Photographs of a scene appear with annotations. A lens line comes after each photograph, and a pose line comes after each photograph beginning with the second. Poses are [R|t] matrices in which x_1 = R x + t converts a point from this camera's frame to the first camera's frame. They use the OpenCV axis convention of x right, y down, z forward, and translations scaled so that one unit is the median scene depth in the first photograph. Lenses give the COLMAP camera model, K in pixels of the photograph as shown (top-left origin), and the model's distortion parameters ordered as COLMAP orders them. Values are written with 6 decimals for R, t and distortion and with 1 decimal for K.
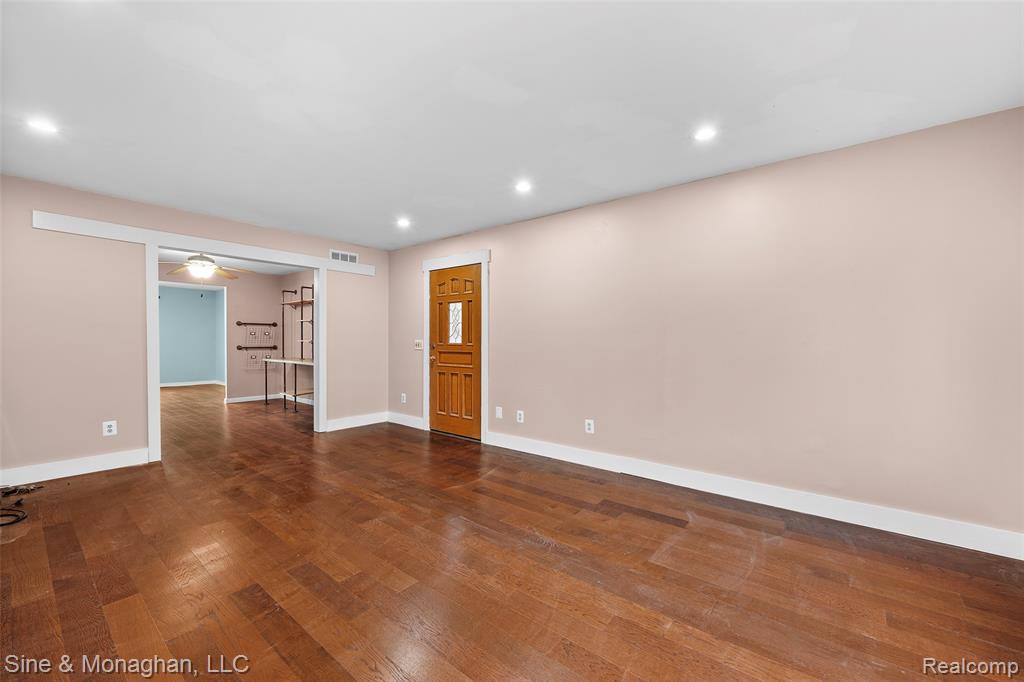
lens RADIAL K [[406.7, 0, 510.4], [0, 406.7, 340.1], [0, 0, 1]] dist [-0.002891, -0.000039]
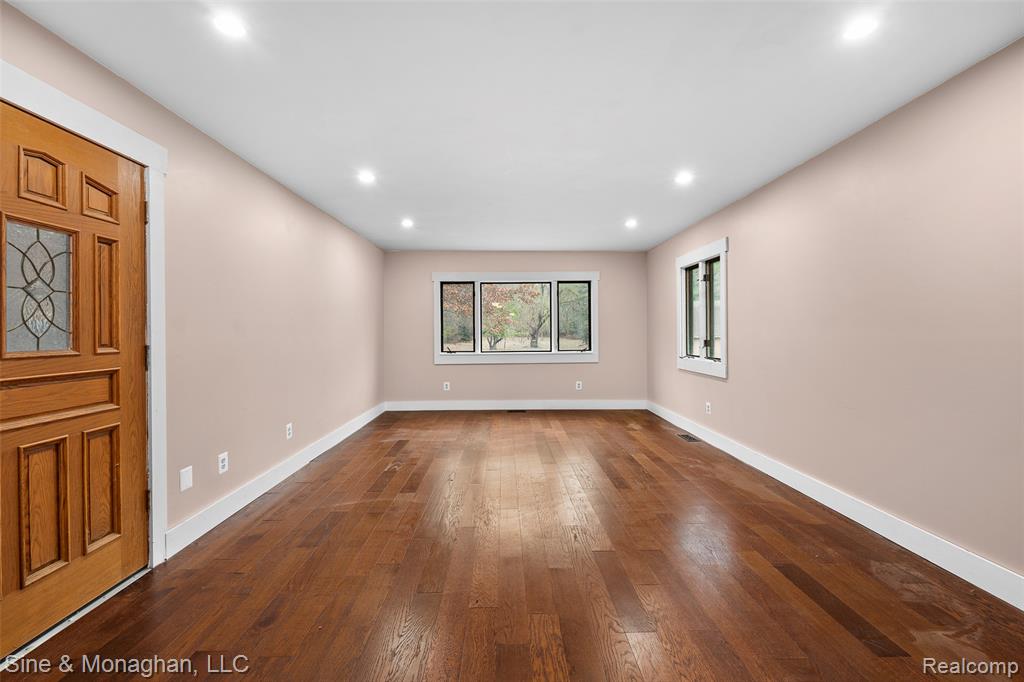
lens RADIAL K [[406.7, 0, 513.0], [0, 406.7, 333.9], [0, 0, 1]] dist [-0.002891, -0.000039]
pose [[-0.644596, -0.001266, 0.764522, -0.689362], [0.012781, 0.999841, 0.012432, -0.006790], [-0.764416, 0.017785, -0.644478, 1.012513]]
